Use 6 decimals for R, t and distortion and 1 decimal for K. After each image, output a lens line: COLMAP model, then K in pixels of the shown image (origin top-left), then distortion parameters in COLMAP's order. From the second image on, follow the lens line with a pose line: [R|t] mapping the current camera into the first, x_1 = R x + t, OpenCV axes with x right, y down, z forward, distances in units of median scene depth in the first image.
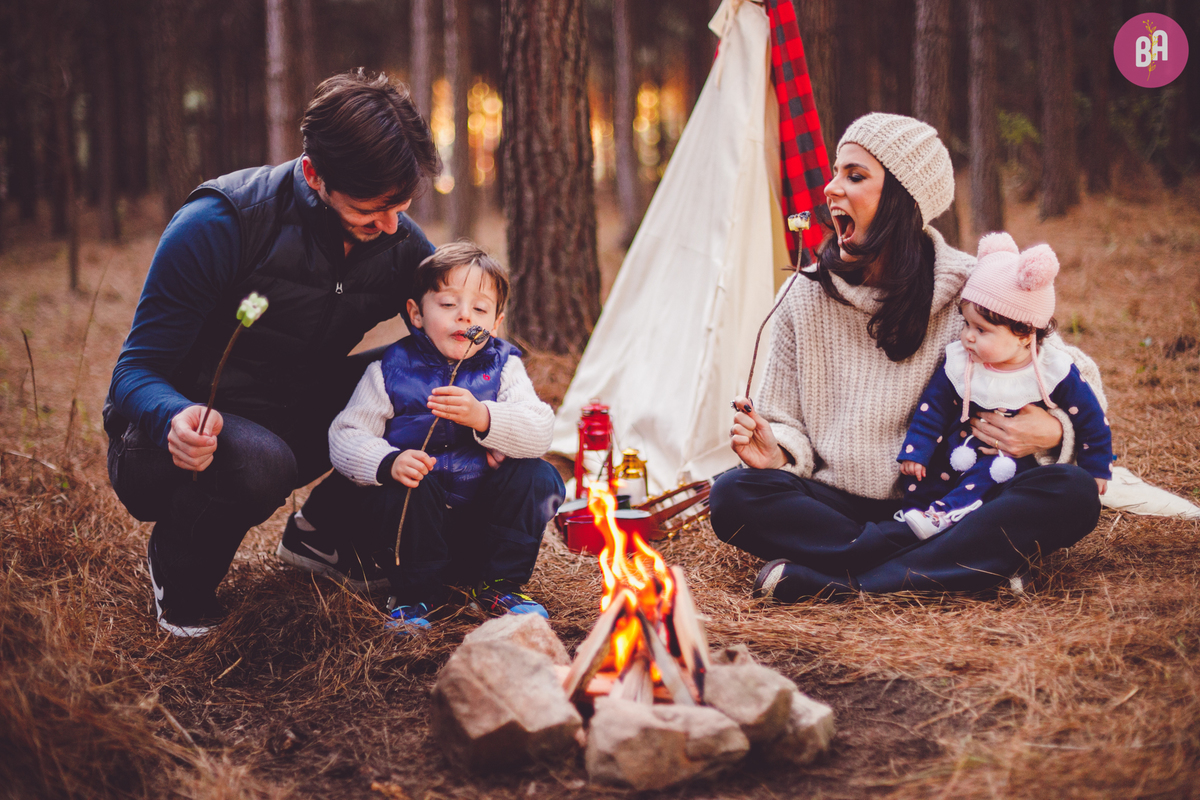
lens RADIAL K [[1757.5, 0, 601.3], [0, 1757.5, 401.8], [0, 0, 1]] dist [-0.140510, 0.070547]
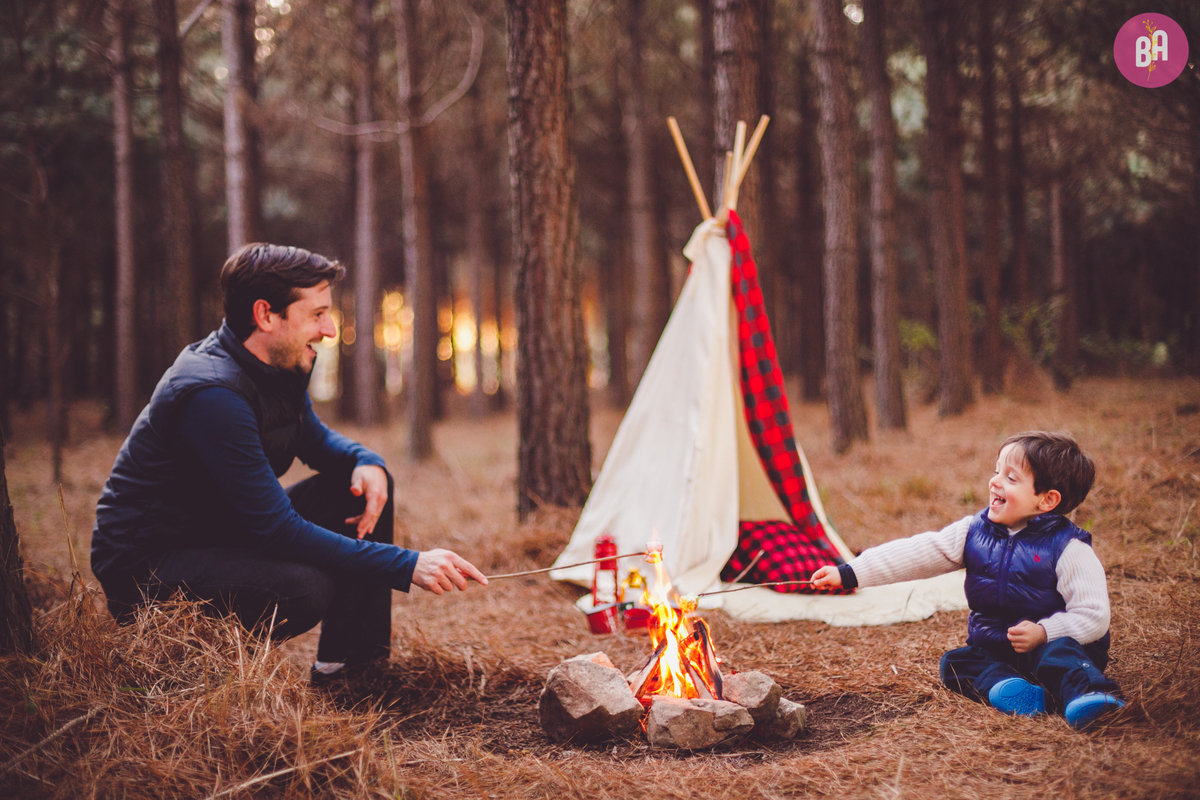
lens RADIAL K [[1773.3, 0, 600.2], [0, 1773.3, 399.0], [0, 0, 1]] dist [-0.157245, -0.012682]
pose [[0.998504, -0.001661, 0.054645, -0.101674], [0.008275, 0.992614, -0.121032, 0.076640], [-0.054041, 0.121303, 0.991143, -0.424669]]
